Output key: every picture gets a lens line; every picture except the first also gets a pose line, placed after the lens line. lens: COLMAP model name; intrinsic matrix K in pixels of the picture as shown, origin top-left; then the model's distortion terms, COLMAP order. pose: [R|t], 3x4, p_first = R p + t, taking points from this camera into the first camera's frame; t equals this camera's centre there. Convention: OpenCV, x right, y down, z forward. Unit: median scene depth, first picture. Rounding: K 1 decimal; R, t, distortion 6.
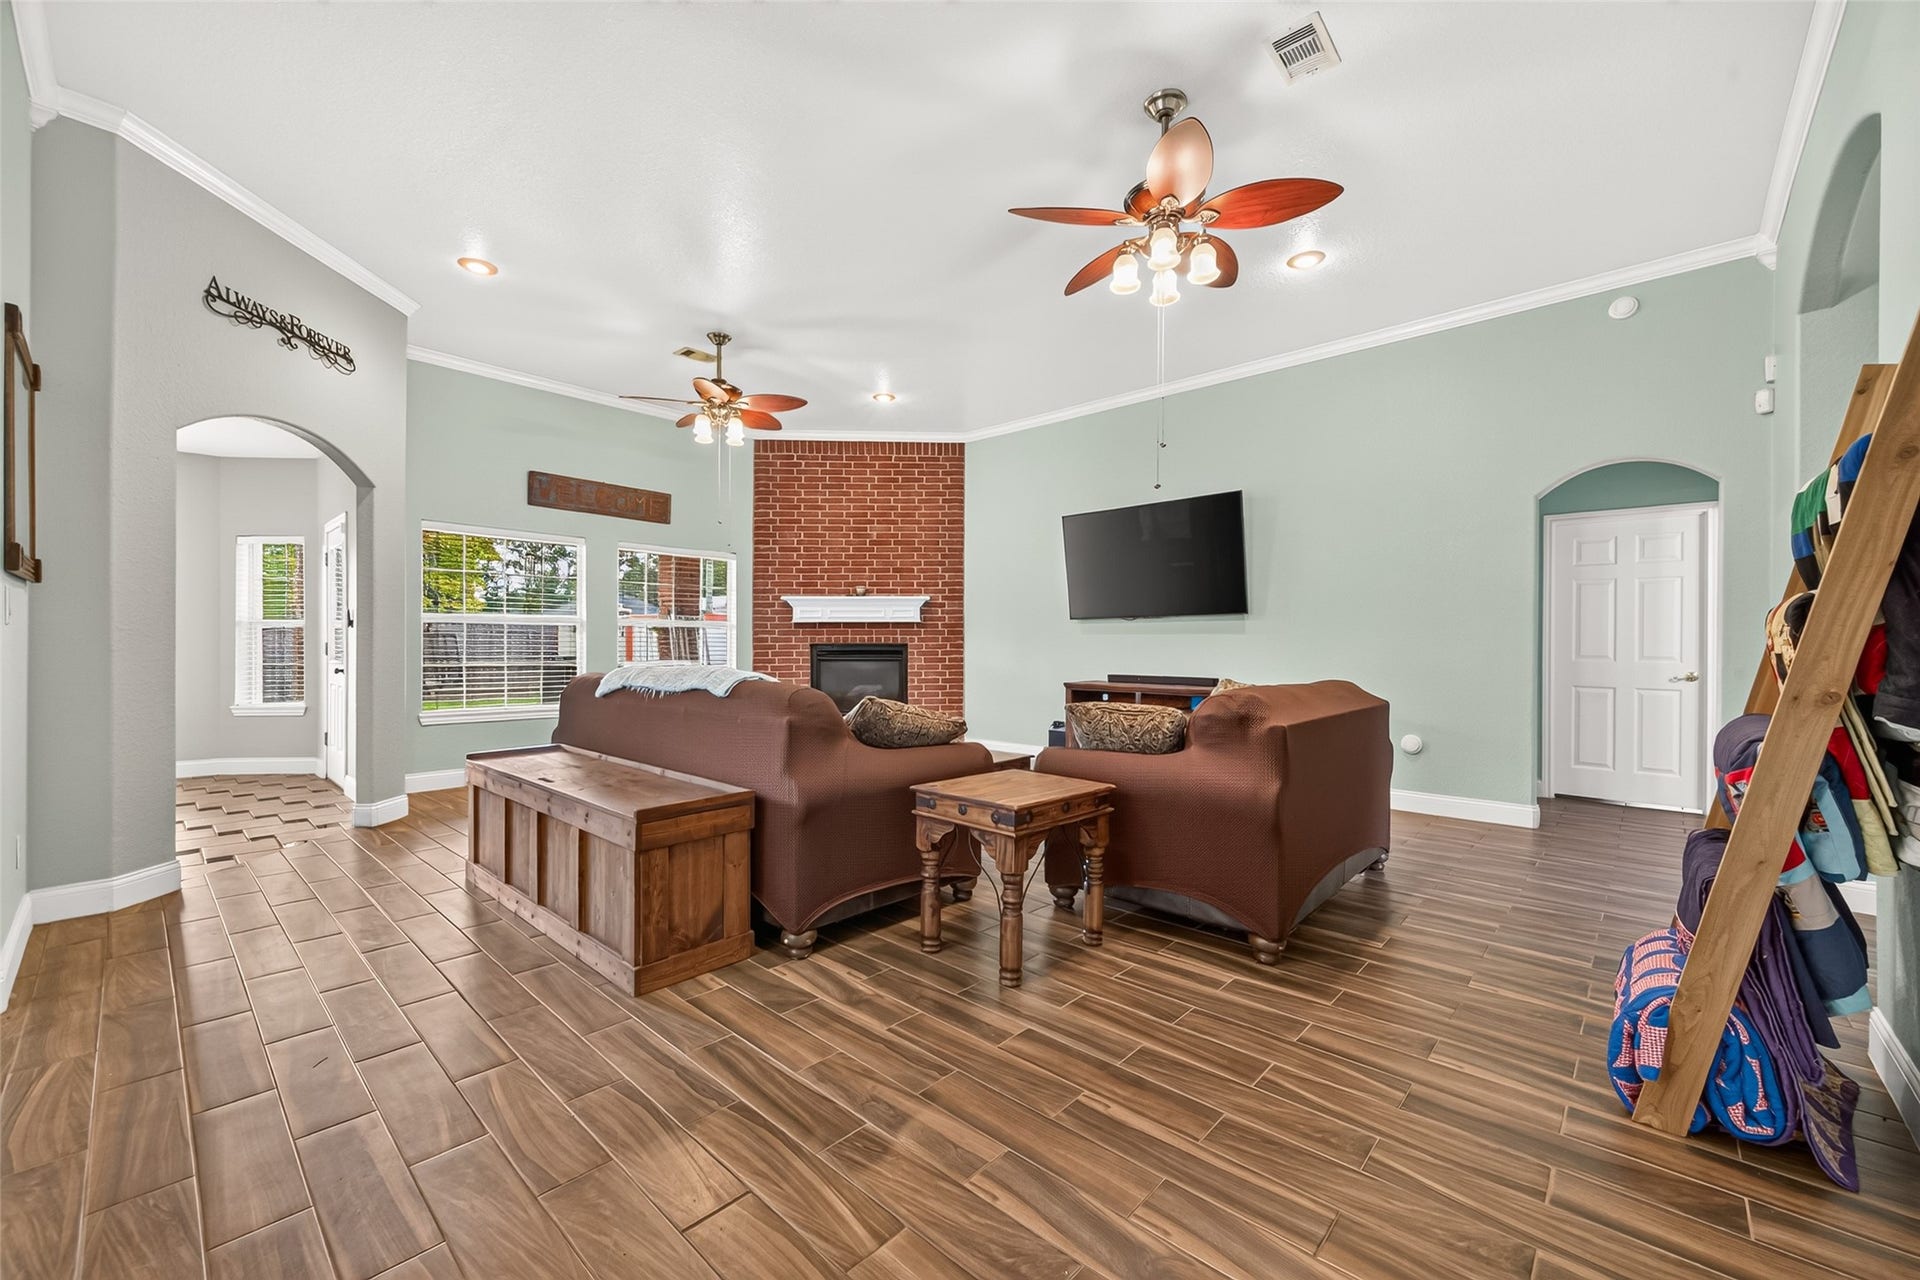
lens RADIAL K [[751.9, 0, 967.1], [0, 751.9, 647.6], [0, 0, 1]] dist [0.000960, -0.000294]
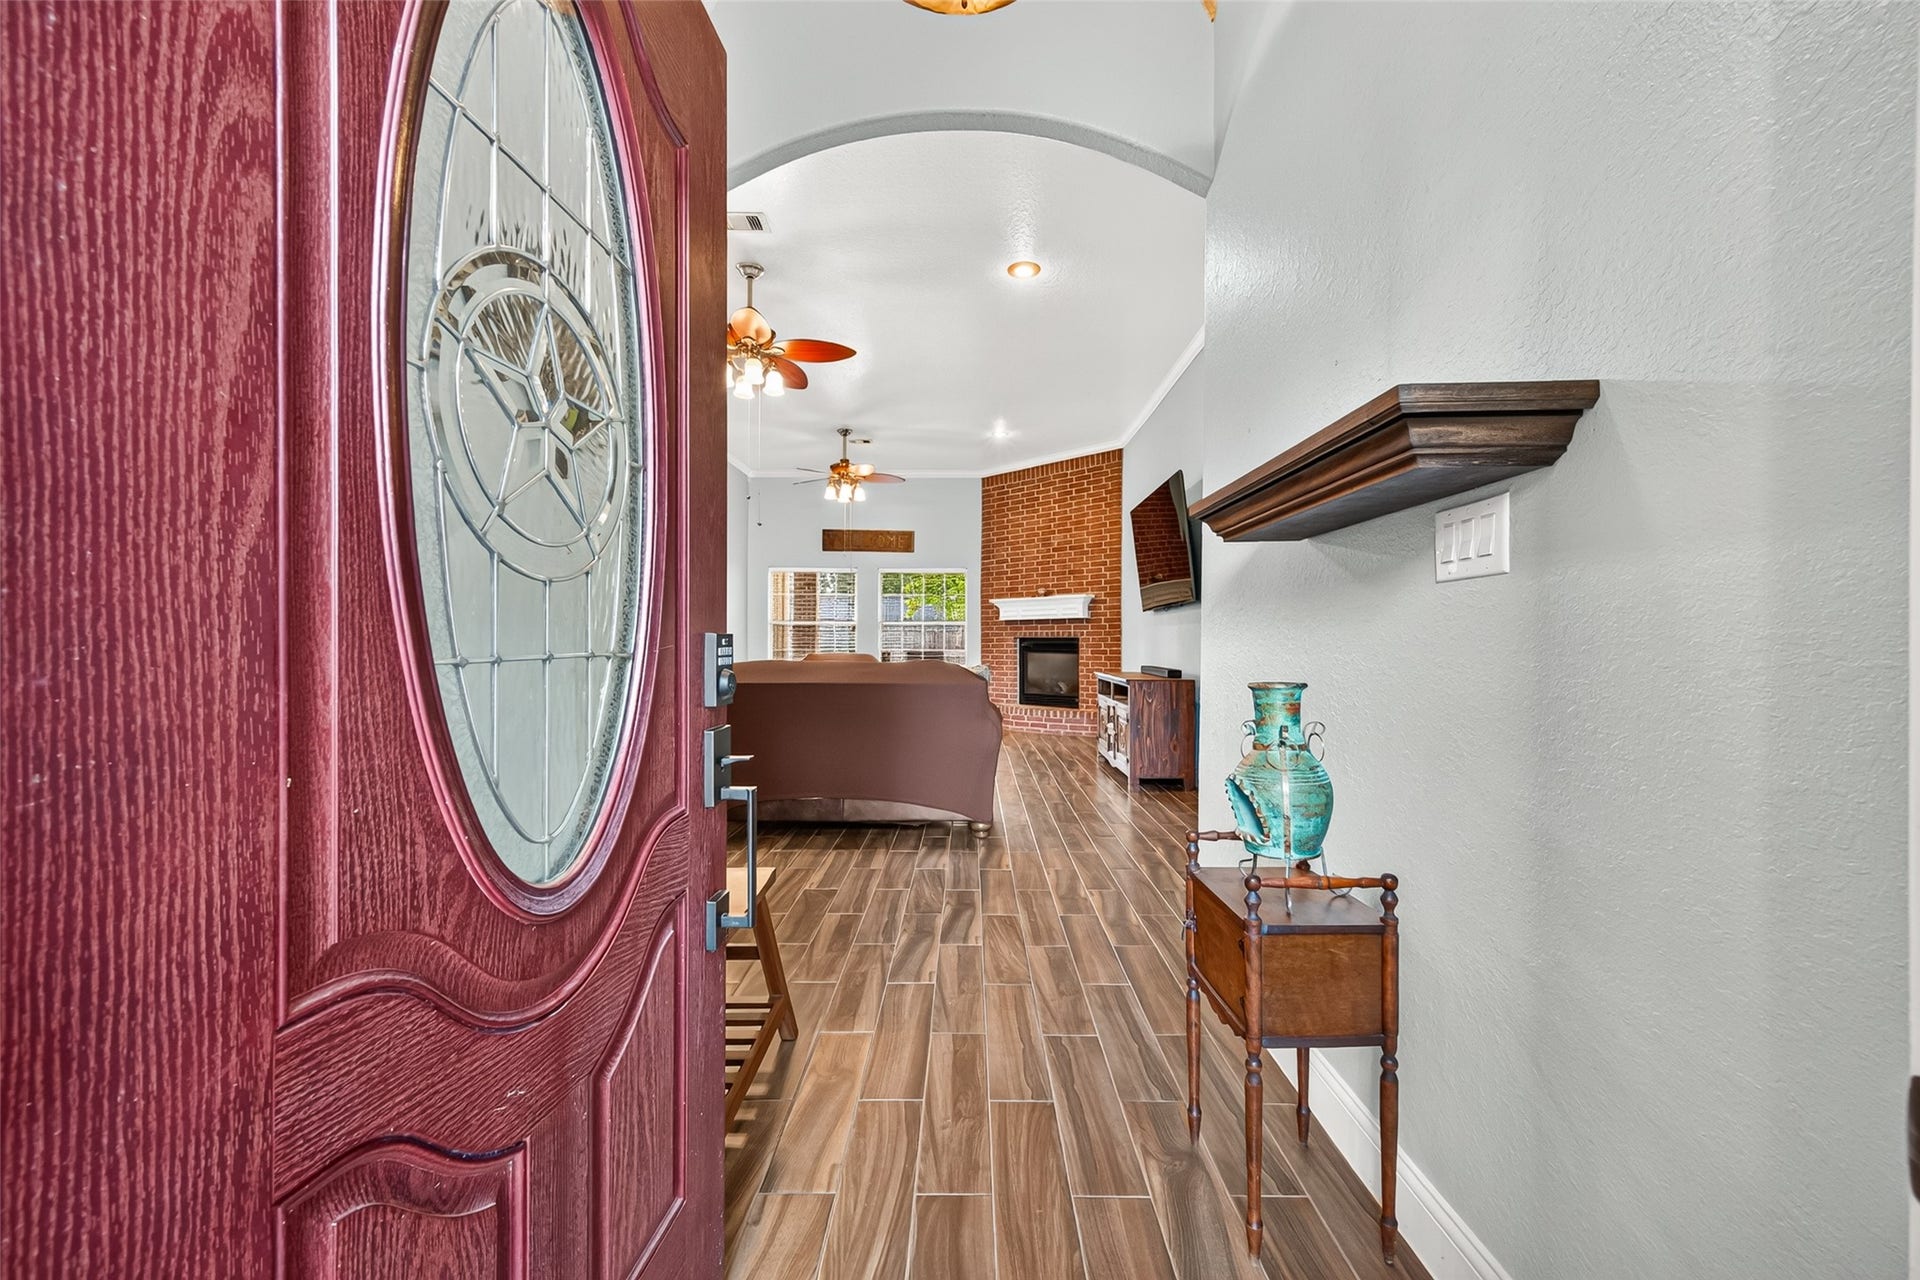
lens RADIAL K [[755.8, 0, 972.1], [0, 755.8, 658.9], [0, 0, 1]] dist [0.001671, -0.002158]
pose [[0.676431, 0.014224, -0.736368, 0.650322], [-0.000828, 0.999828, 0.018553, 0.006423], [0.736505, -0.011940, 0.676326, 0.118601]]
